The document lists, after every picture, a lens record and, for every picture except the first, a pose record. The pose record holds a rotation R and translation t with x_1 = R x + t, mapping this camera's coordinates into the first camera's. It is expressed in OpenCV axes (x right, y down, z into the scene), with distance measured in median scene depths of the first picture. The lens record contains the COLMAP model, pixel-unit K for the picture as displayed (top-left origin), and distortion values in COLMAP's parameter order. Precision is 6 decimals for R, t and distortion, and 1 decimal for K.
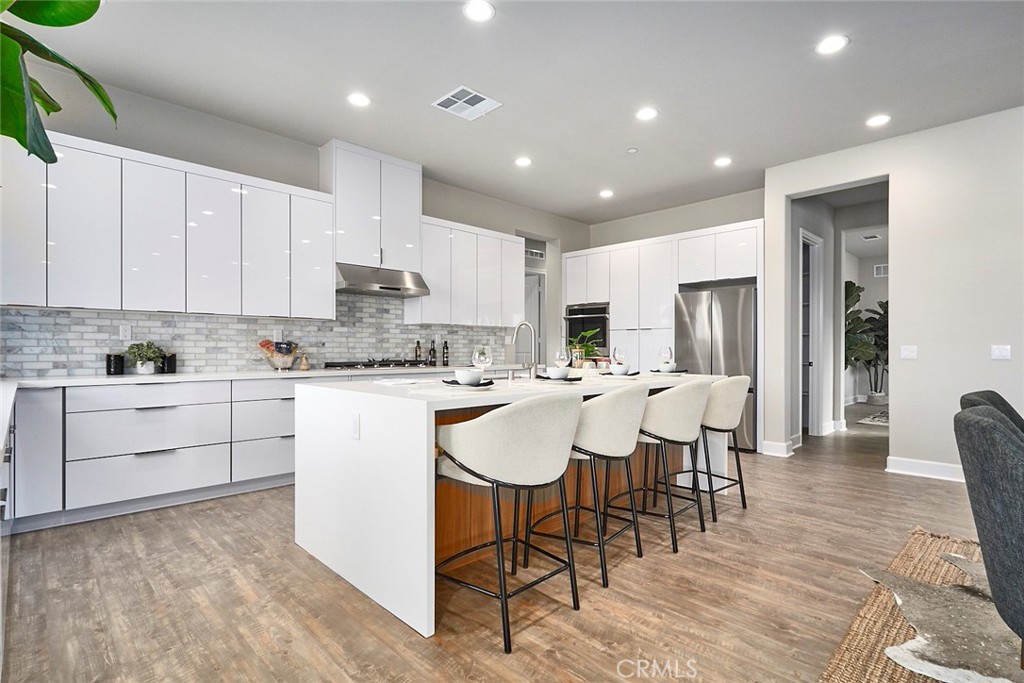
lens RADIAL K [[506.1, 0, 509.3], [0, 506.1, 344.7], [0, 0, 1]] dist [0.004503, -0.001664]
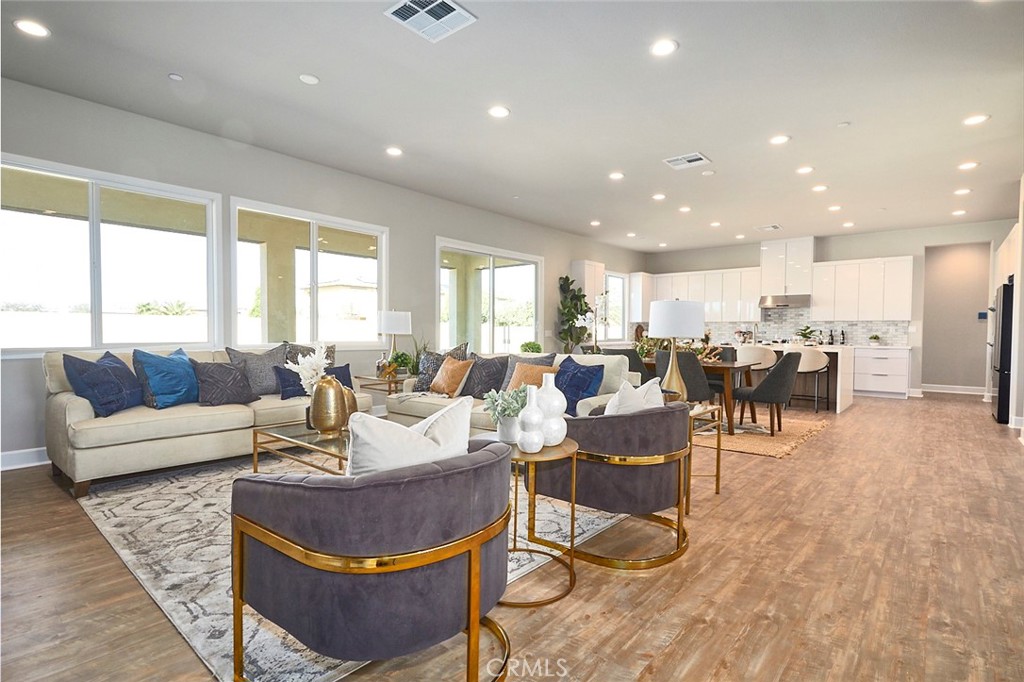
lens RADIAL K [[506.1, 0, 511.1], [0, 506.1, 343.4], [0, 0, 1]] dist [0.004503, -0.001664]
pose [[0.106573, 0.019894, -0.994106, 1.567775], [-0.000478, 0.999801, 0.019957, 0.003331], [0.994305, -0.001652, 0.106561, -0.302954]]
